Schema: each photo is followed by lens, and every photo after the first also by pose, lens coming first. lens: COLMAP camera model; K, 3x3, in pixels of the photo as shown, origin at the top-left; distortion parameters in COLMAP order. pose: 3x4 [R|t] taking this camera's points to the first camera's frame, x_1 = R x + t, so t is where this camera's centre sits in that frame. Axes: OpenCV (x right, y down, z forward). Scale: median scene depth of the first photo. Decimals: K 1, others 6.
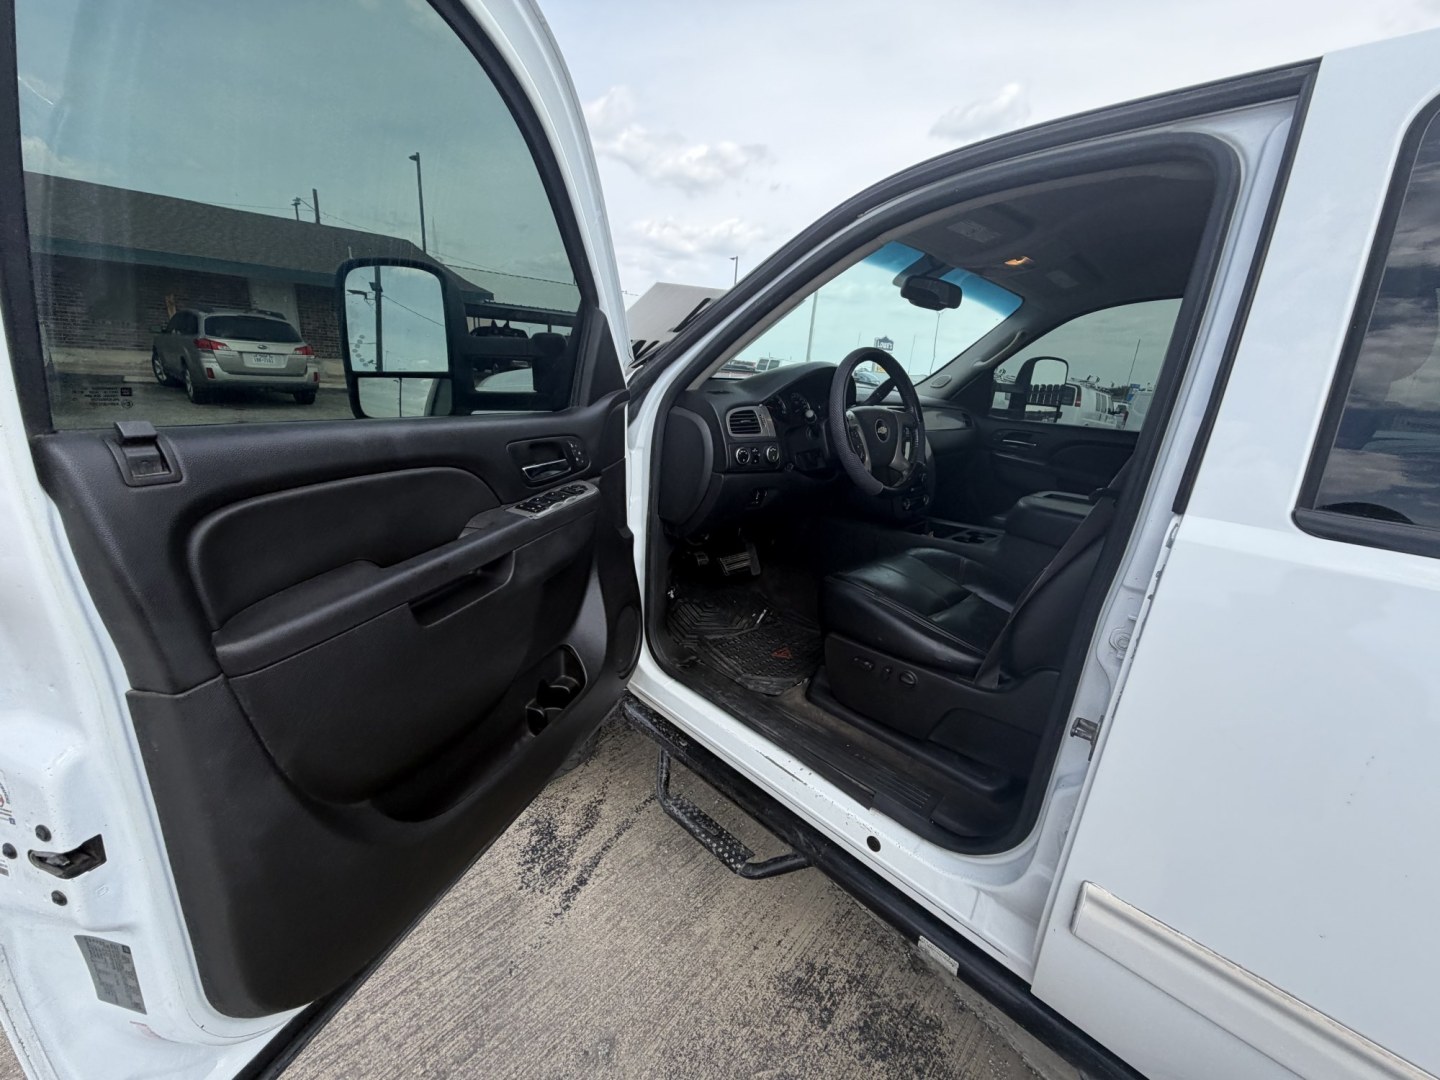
lens RADIAL K [[575.1, 0, 715.4], [0, 575.1, 546.5], [0, 0, 1]] dist [-0.001645, 0.001405]
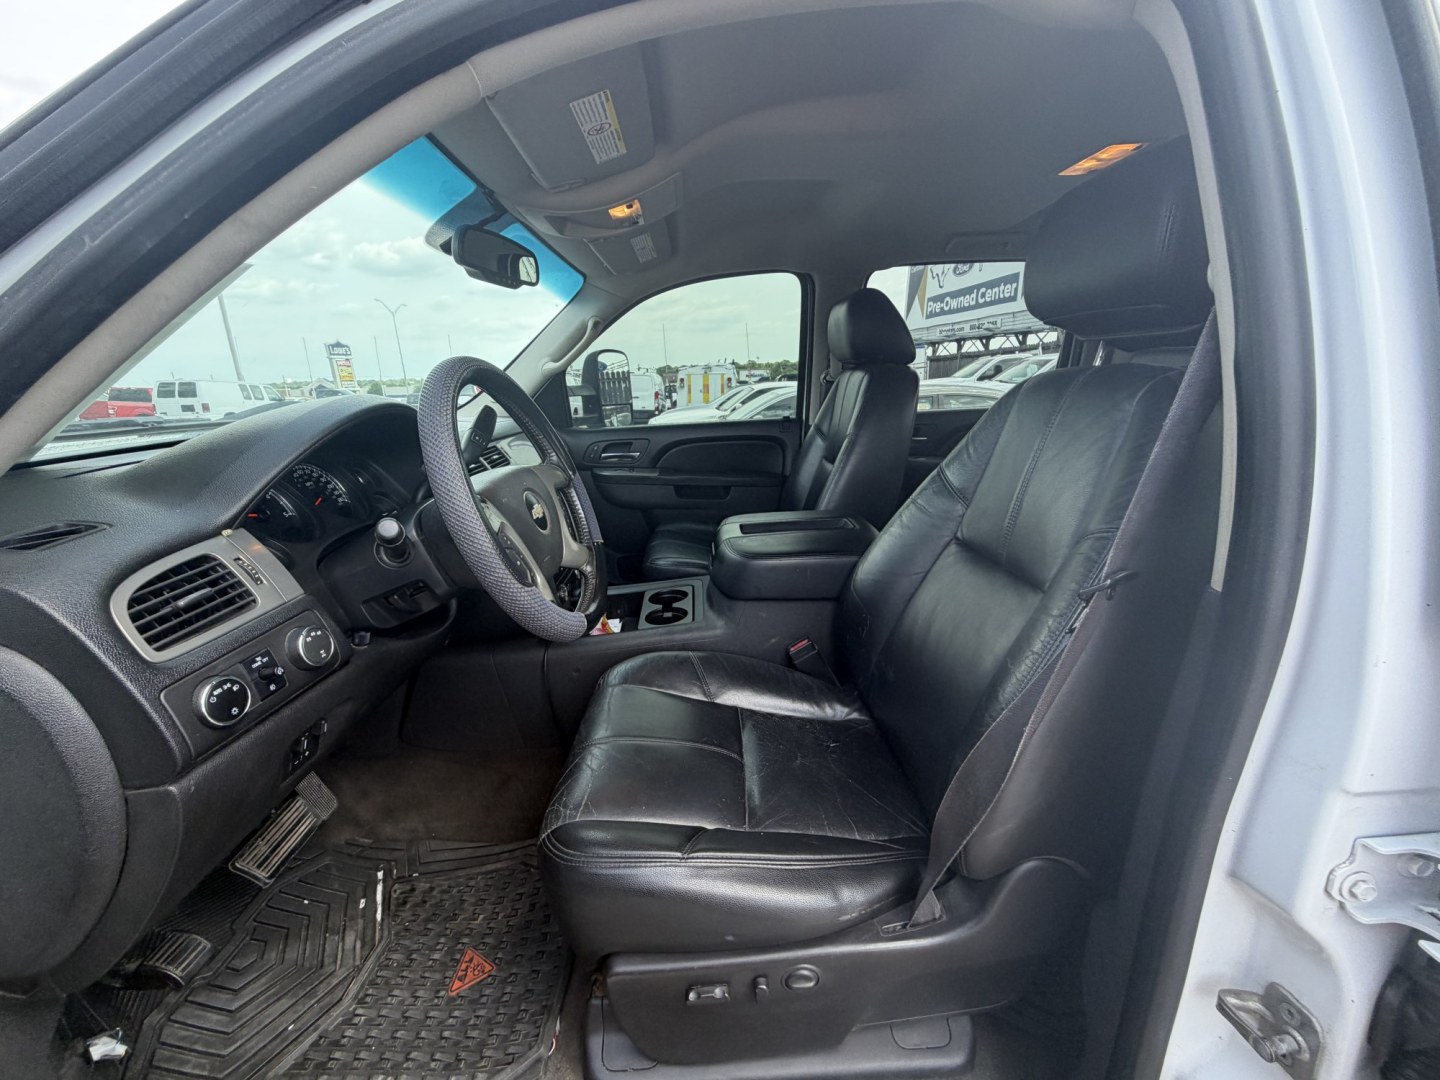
lens RADIAL K [[575.1, 0, 712.4], [0, 575.1, 541.1], [0, 0, 1]] dist [-0.001645, 0.001405]
pose [[0.676284, -0.297839, 0.673745, 0.038422], [0.301927, 0.946336, 0.115276, -0.184819], [-0.671923, 0.125462, 0.729917, 0.506533]]
